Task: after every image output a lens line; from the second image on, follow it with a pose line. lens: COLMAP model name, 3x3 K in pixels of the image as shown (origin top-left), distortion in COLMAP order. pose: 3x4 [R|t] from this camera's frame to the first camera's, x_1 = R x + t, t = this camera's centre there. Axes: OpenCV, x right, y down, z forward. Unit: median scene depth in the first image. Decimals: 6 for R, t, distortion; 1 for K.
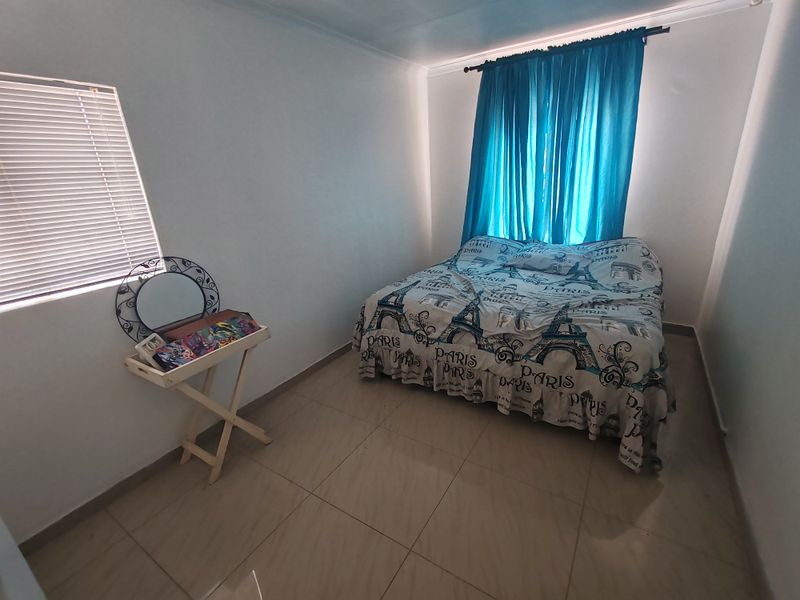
lens RADIAL K [[366.4, 0, 402.4], [0, 366.4, 298.5], [0, 0, 1]] dist [-0.000221, -0.000009]
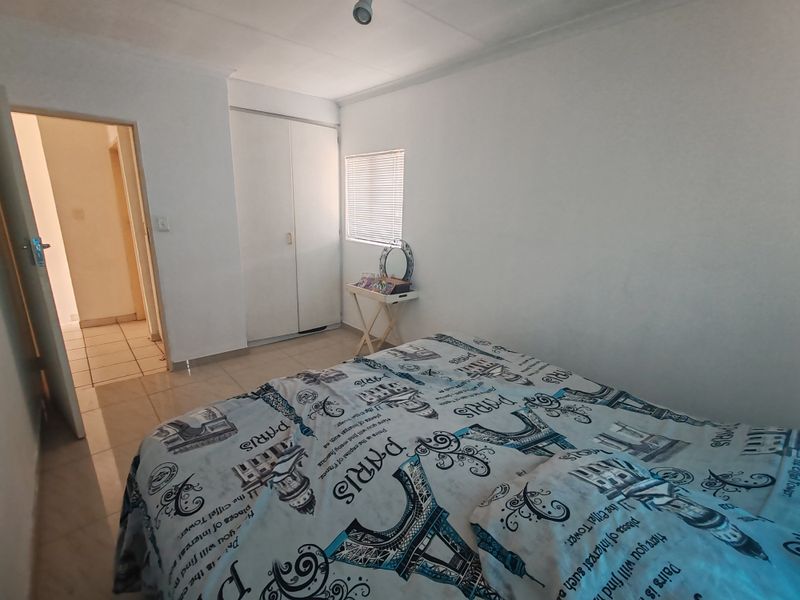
lens RADIAL K [[366.4, 0, 401.4], [0, 366.4, 302.0], [0, 0, 1]] dist [-0.000221, -0.000009]
pose [[-0.269860, 0.296851, -0.916000, 0.773813], [-0.326812, 0.866588, 0.377119, -0.376906], [0.905743, 0.401129, -0.136843, 0.987691]]
